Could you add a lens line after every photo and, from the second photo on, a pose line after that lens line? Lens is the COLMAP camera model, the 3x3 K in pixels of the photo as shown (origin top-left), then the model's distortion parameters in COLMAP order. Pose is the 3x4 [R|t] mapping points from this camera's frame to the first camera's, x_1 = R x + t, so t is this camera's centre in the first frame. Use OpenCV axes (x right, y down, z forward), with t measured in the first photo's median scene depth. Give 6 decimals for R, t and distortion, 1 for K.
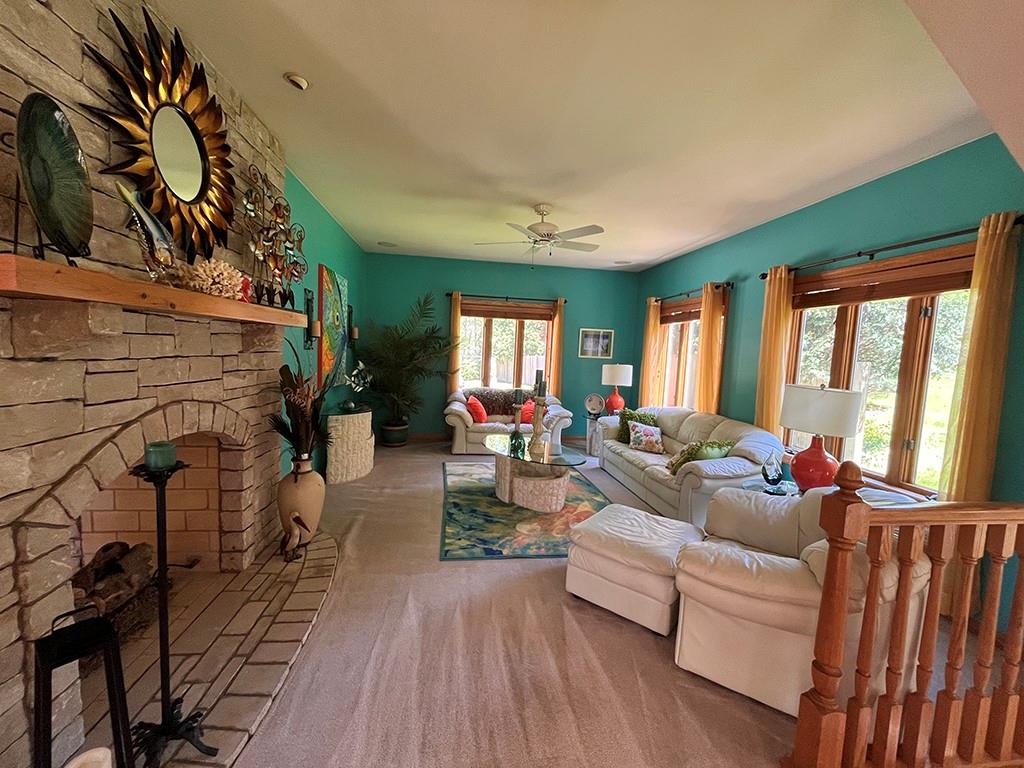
lens RADIAL K [[415.1, 0, 510.7], [0, 415.1, 383.4], [0, 0, 1]] dist [-0.003557, 0.000012]
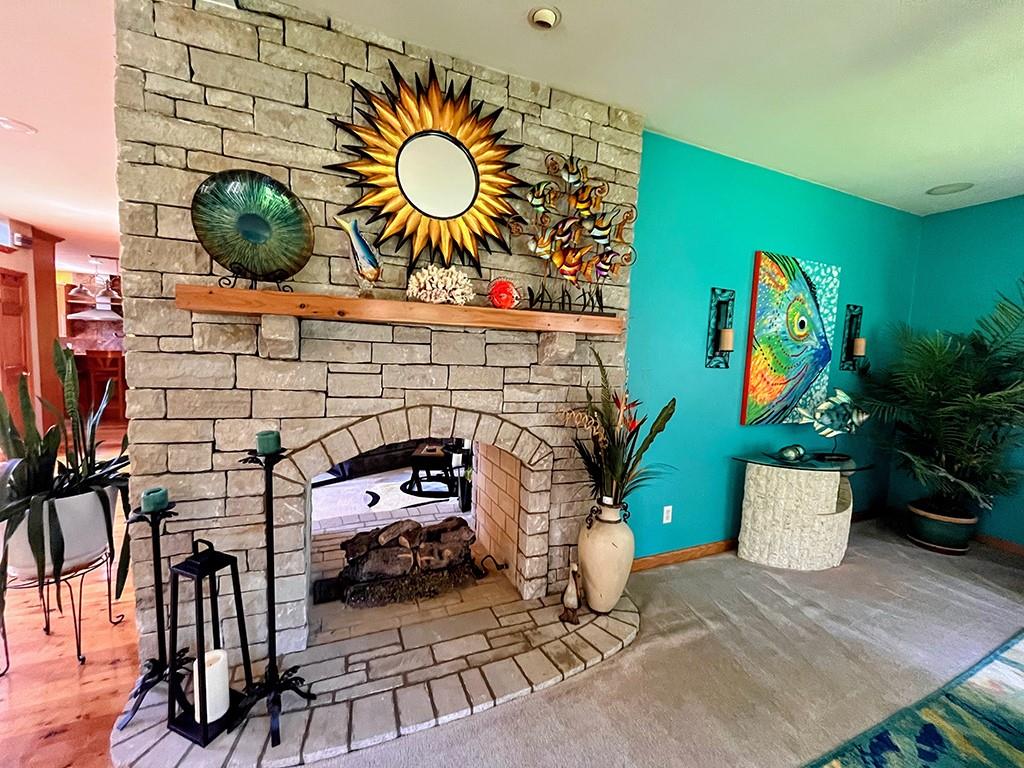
lens RADIAL K [[415.1, 0, 509.1], [0, 415.1, 384.1], [0, 0, 1]] dist [-0.003557, 0.000012]
pose [[0.265002, 0.042450, -0.963313, 0.257371], [-0.104057, 0.994455, 0.015196, -0.044427], [0.958617, 0.096213, 0.267950, 0.797877]]
